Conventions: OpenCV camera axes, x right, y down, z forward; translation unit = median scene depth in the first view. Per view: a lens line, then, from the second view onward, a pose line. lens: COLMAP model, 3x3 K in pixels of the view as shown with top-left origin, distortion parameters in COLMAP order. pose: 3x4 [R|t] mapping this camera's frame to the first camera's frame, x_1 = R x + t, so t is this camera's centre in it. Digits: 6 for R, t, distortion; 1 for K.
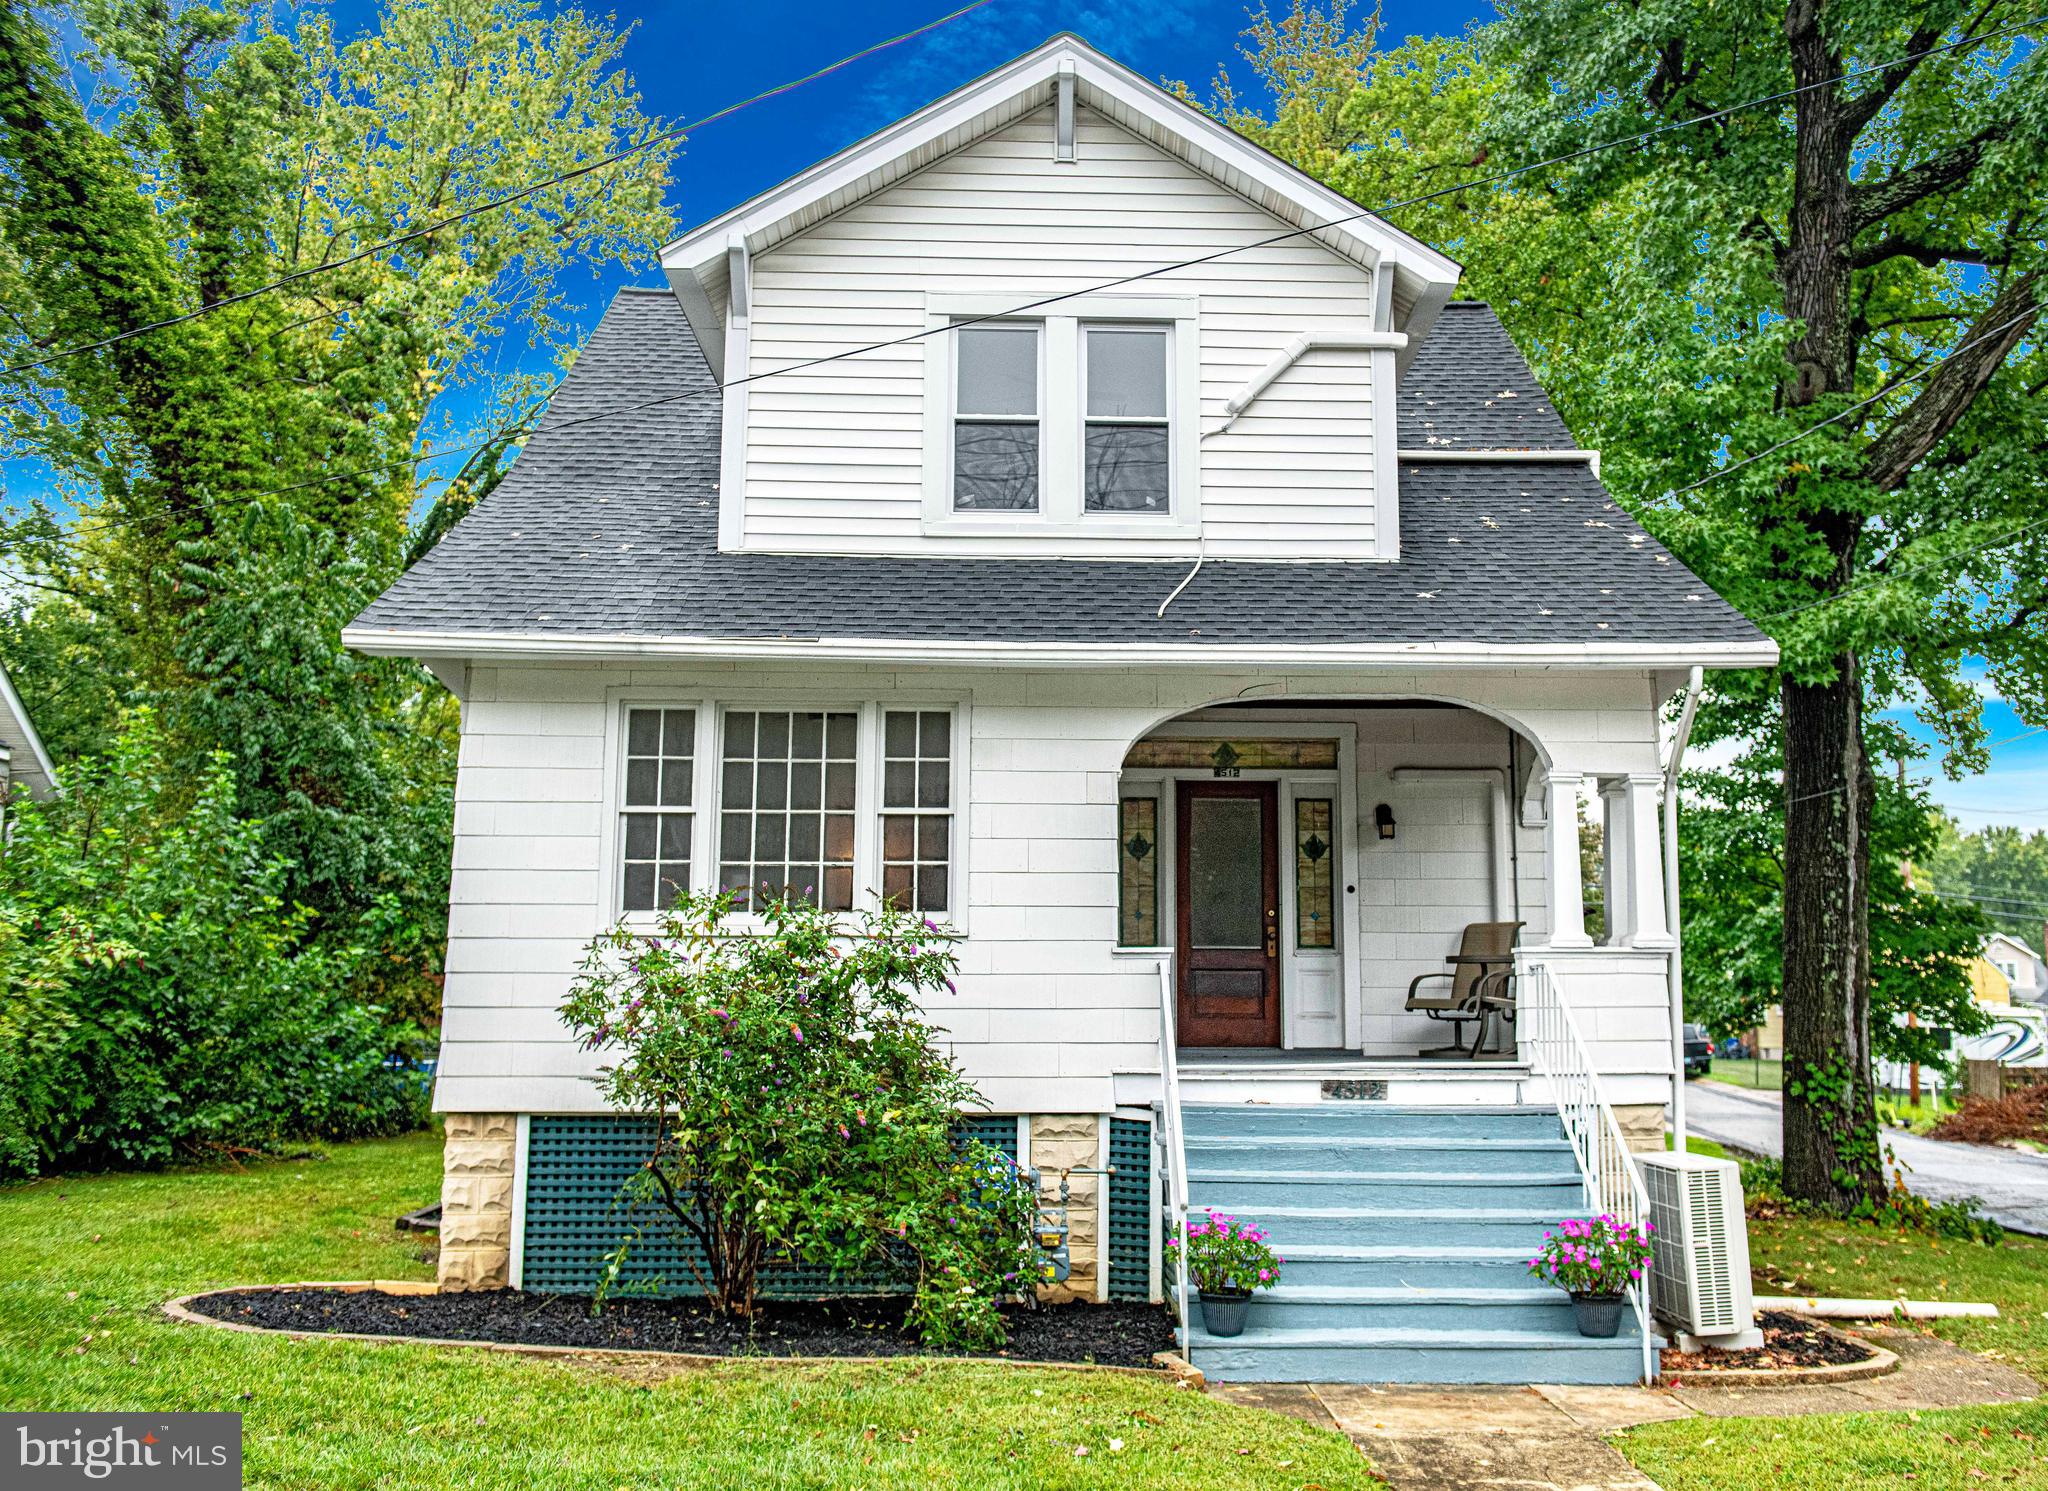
lens RADIAL K [[1973.4, 0, 1025.1], [0, 1973.4, 747.8], [0, 0, 1]] dist [-0.012226, 0.000000]
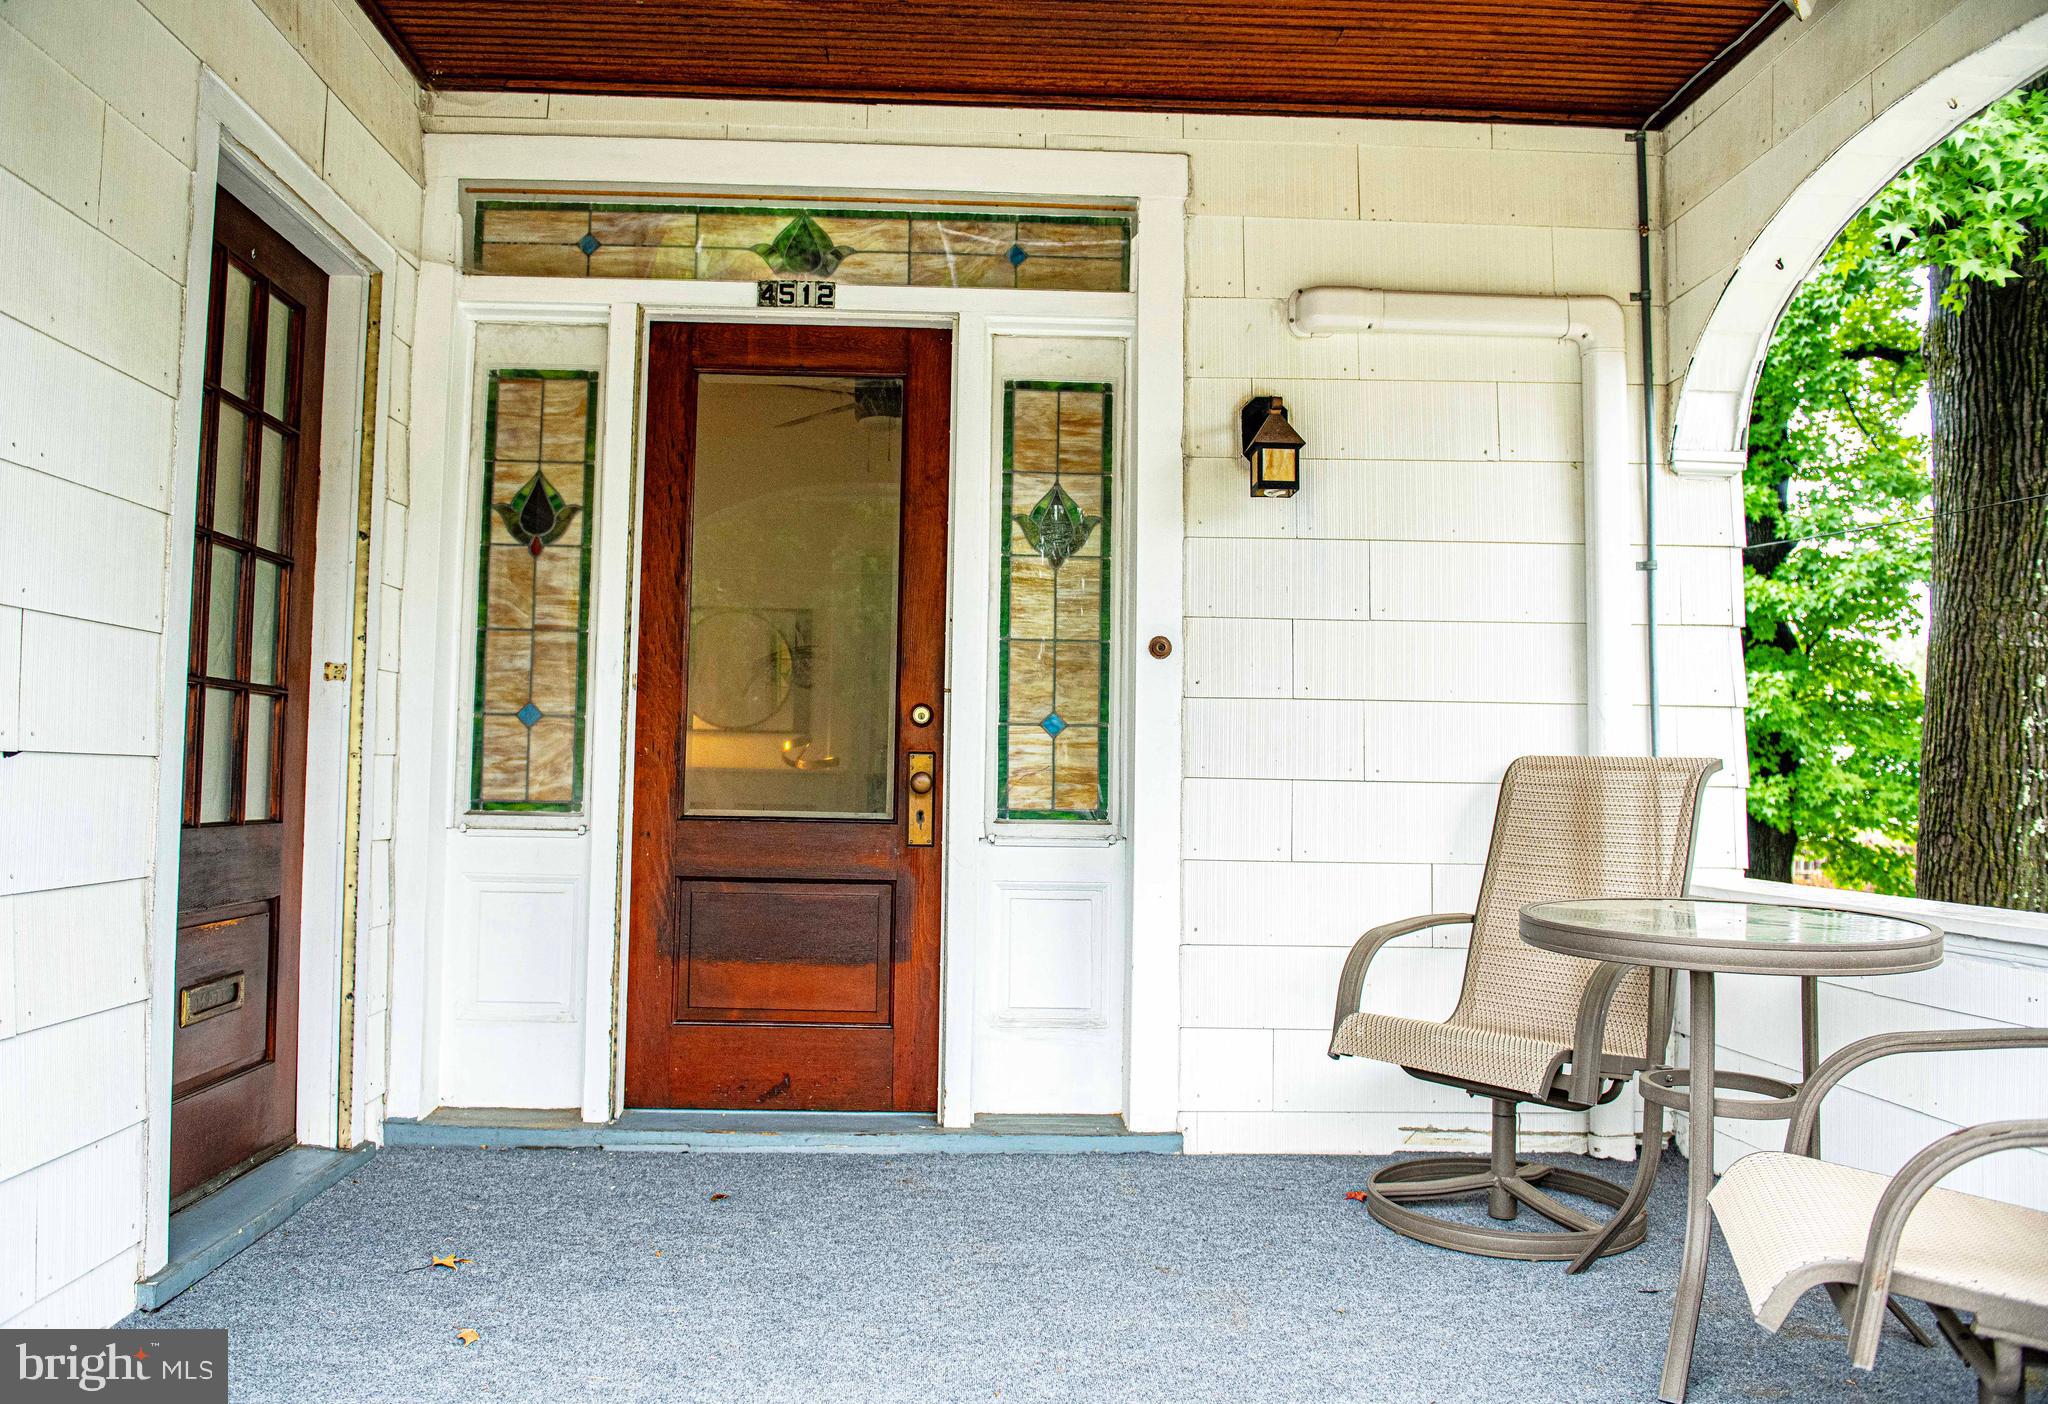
lens RADIAL K [[1231.2, 0, 943.5], [0, 1231.2, 679.0], [0, 0, 1]] dist [-0.035588, 0.000308]
pose [[0.999390, 0.015542, -0.031288, 0.135527], [-0.012782, 0.996165, 0.086561, 0.059544], [0.032513, -0.086108, 0.995755, 0.793374]]
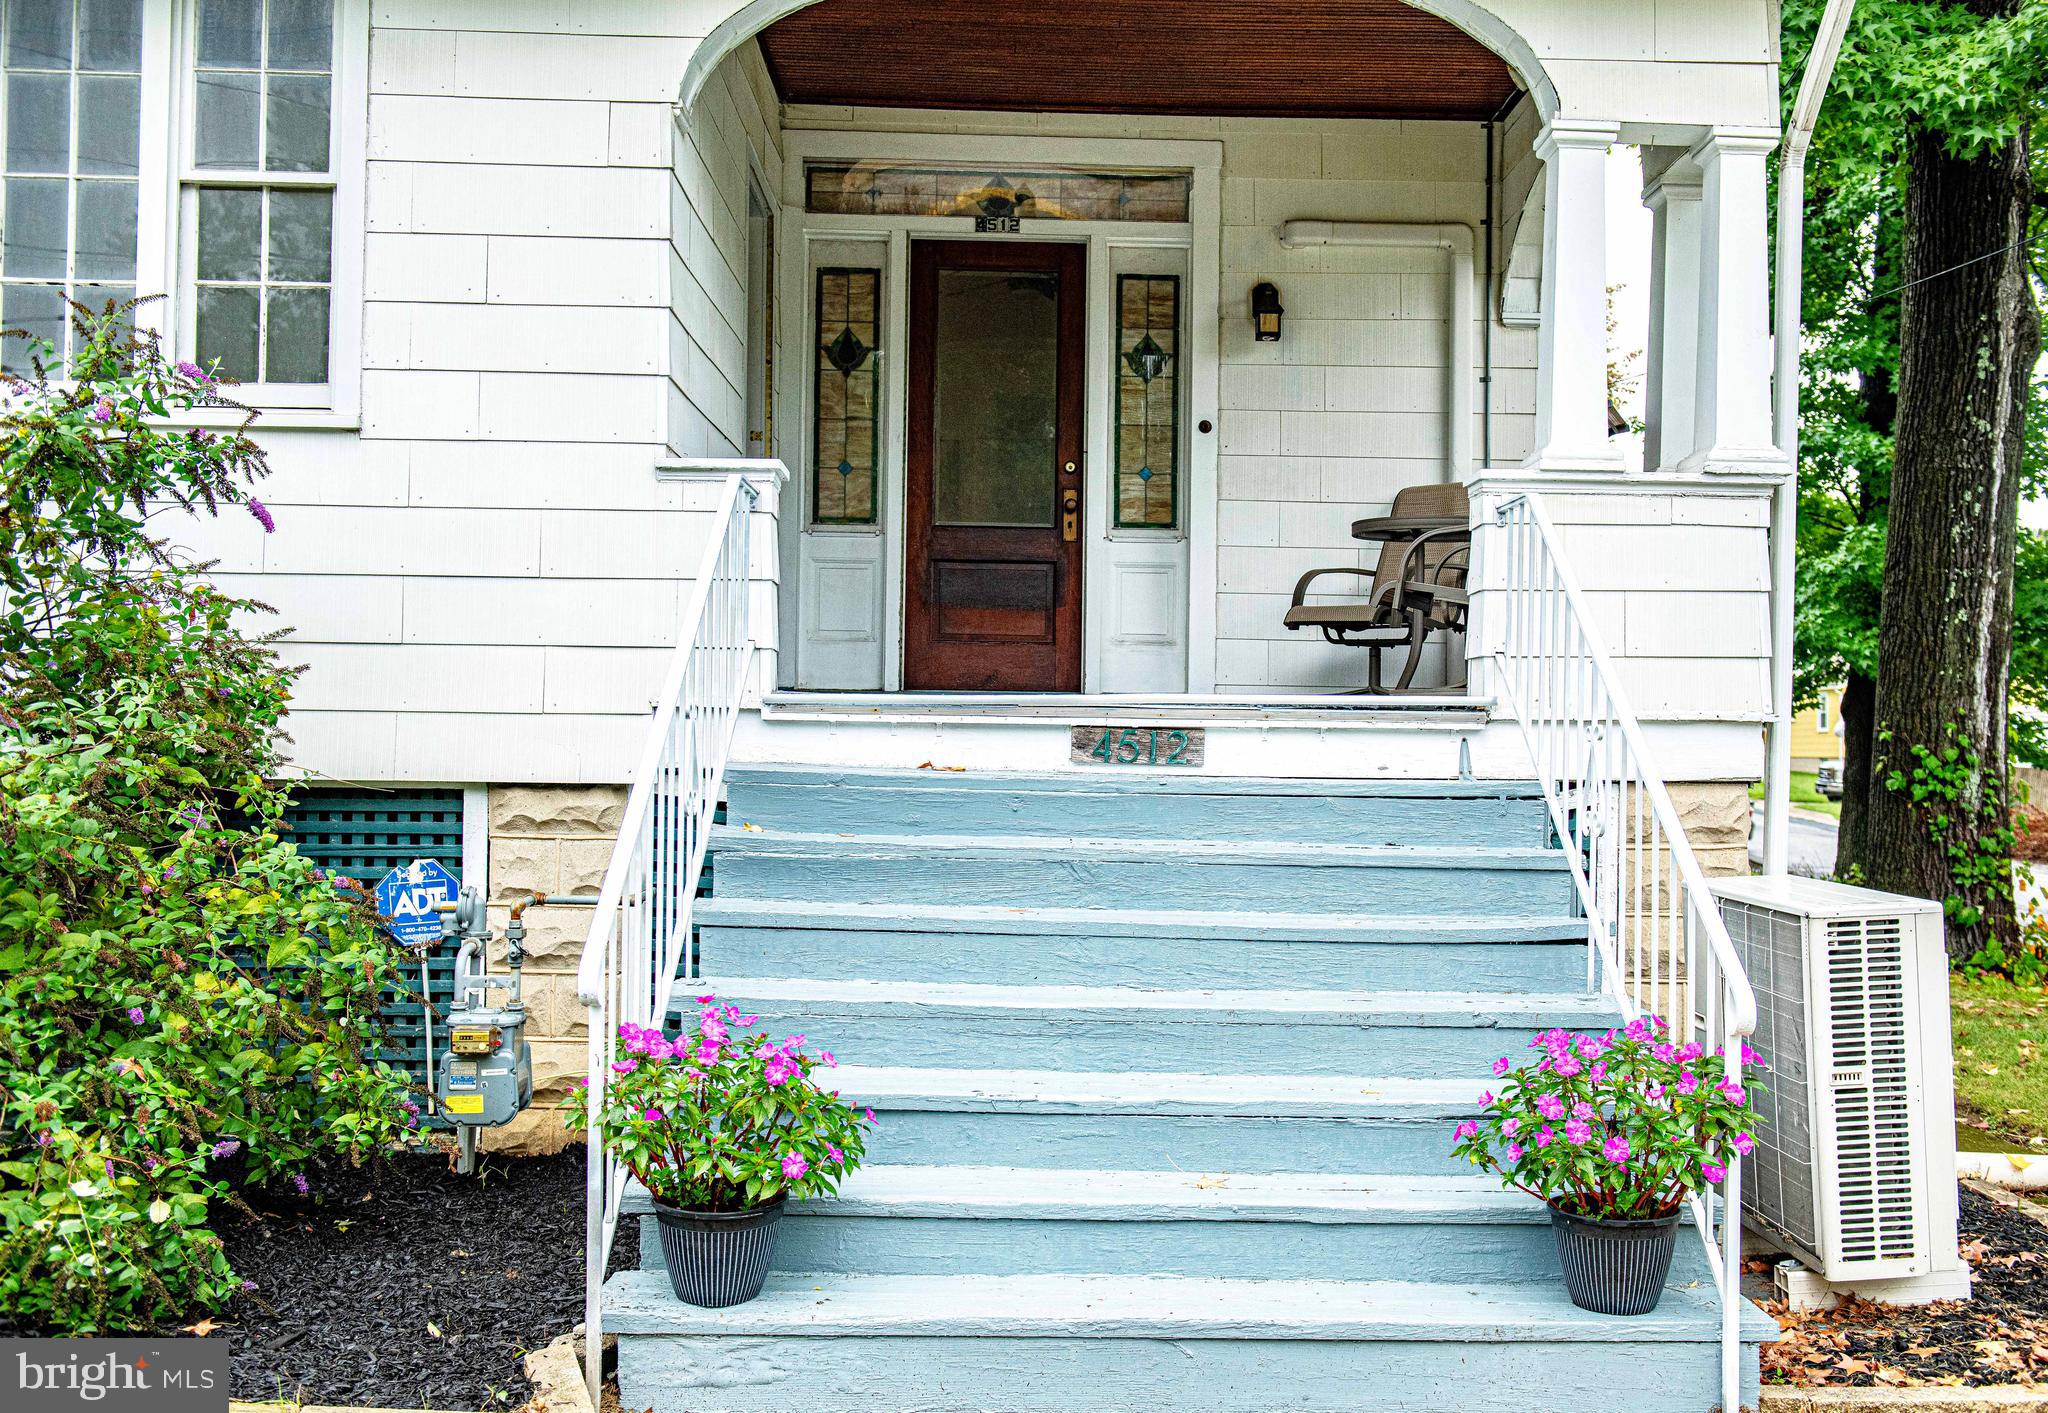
lens RADIAL K [[1833.9, 0, 1036.7], [0, 1833.9, 714.9], [0, 0, 1]] dist [-0.000752, 0.002510]
pose [[0.999897, 0.009973, -0.010290, 0.121502], [-0.008616, 0.992202, 0.124341, 0.089479], [0.011450, -0.124239, 0.992186, 0.445738]]
